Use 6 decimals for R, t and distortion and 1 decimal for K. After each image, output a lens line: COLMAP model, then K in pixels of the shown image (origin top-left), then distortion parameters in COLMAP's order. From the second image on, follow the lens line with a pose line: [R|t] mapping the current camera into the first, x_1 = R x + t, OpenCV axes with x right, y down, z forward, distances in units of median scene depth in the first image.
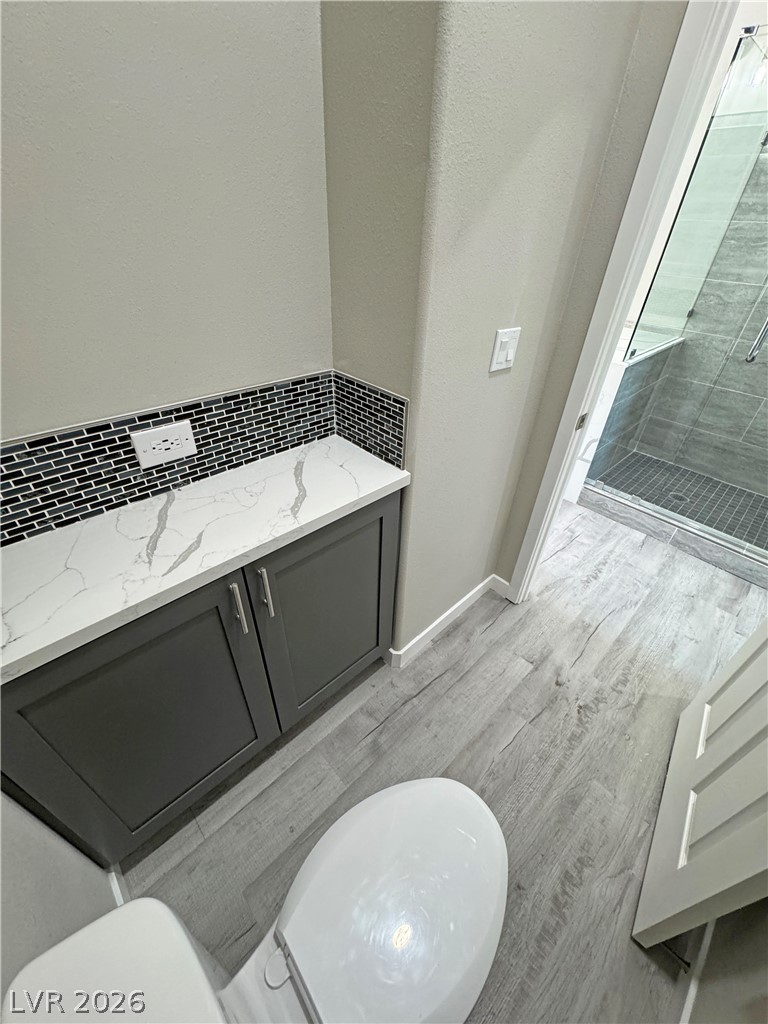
lens RADIAL K [[405.2, 0, 383.0], [0, 405.2, 511.8], [0, 0, 1]] dist [-0.000418, -0.000003]
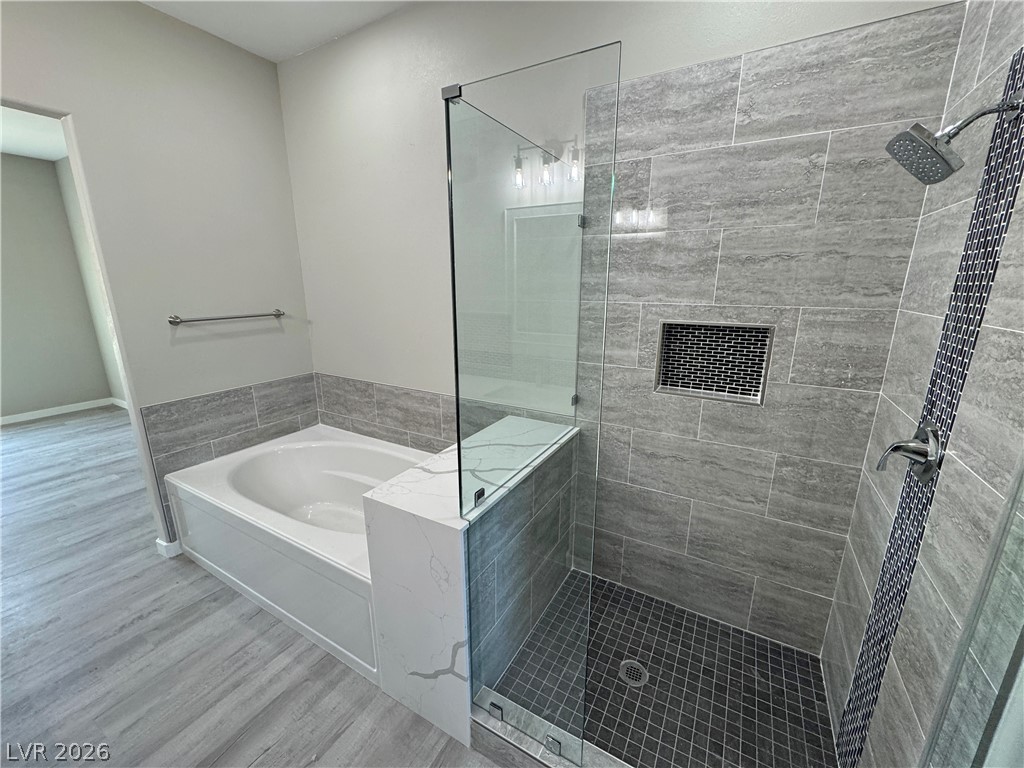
lens RADIAL K [[405.2, 0, 509.4], [0, 405.2, 385.8], [0, 0, 1]] dist [-0.000418, -0.000003]
pose [[0.958269, -0.103696, 0.266398, 0.425792], [0.193126, 0.921906, -0.335844, -0.273177], [-0.210768, 0.373277, 0.903460, 0.307546]]
